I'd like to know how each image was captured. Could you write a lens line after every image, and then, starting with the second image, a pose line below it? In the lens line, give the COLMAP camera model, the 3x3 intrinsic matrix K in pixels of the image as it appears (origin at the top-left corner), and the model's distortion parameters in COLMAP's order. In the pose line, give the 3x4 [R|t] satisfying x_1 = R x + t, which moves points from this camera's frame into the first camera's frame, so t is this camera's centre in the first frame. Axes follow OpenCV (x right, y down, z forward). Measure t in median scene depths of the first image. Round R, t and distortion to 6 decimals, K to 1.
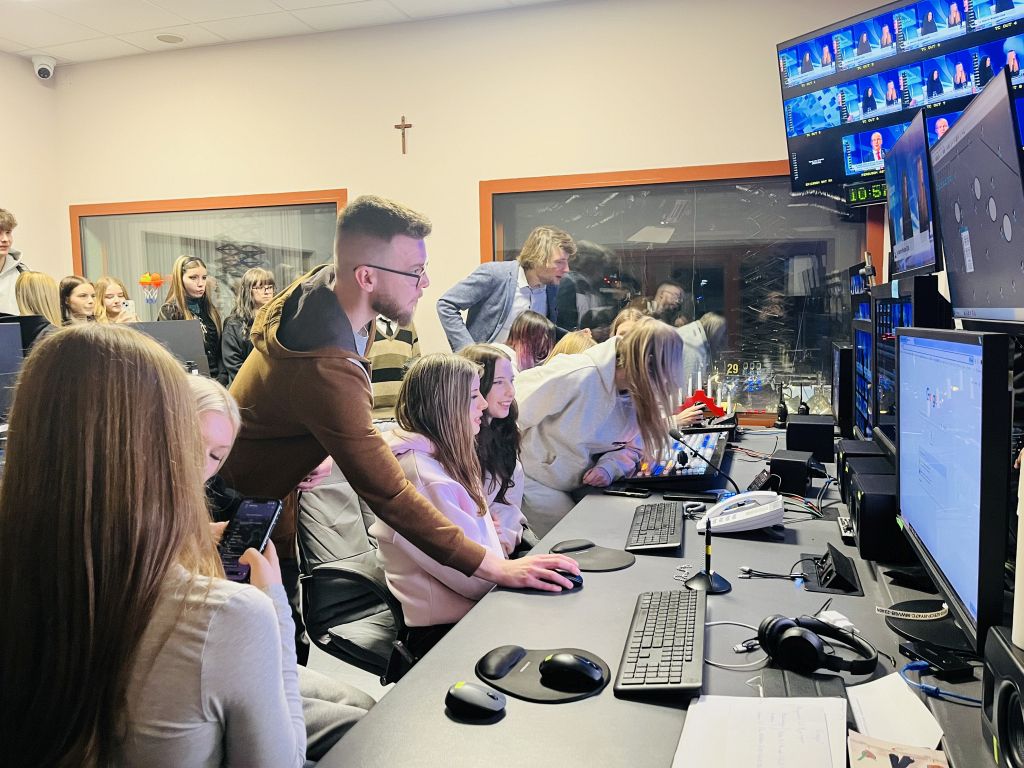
lens RADIAL K [[777.9, 0, 507.3], [0, 777.9, 382.0], [0, 0, 1]] dist [0.066410, -0.053011]
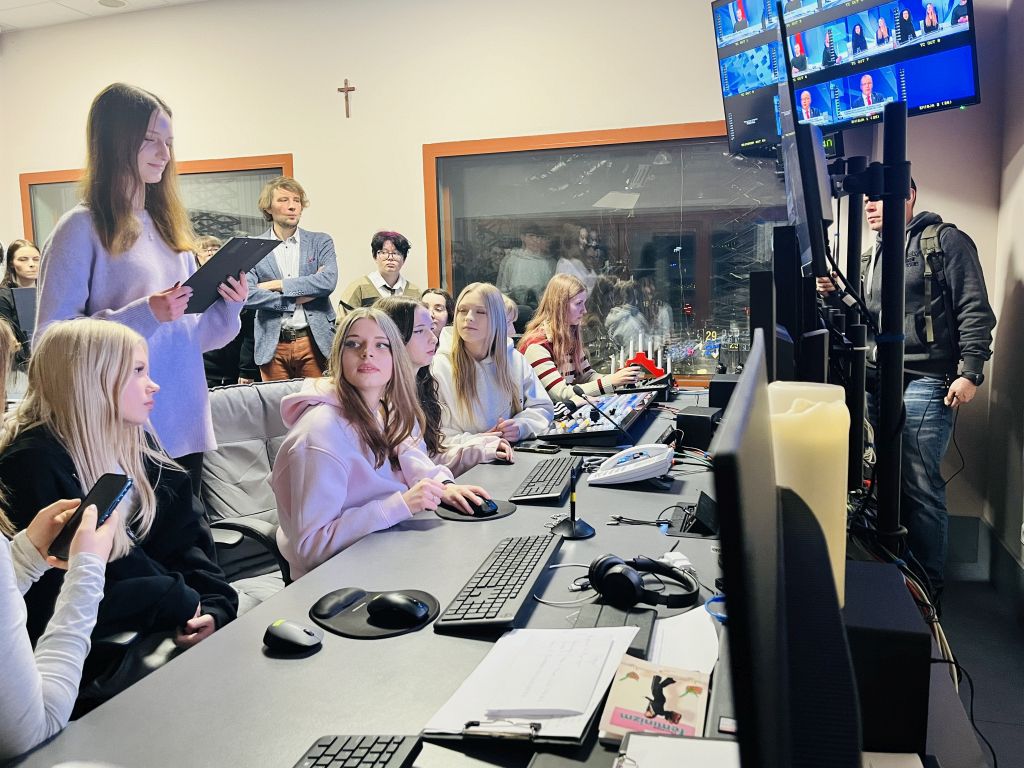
lens RADIAL K [[777.9, 0, 567.8], [0, 777.9, 388.1], [0, 0, 1]] dist [0.066410, -0.053011]
pose [[0.999950, -0.008429, -0.005434, 0.251227], [0.008596, 0.999467, 0.031494, 0.038568], [0.005166, -0.031539, 0.999489, -0.013750]]
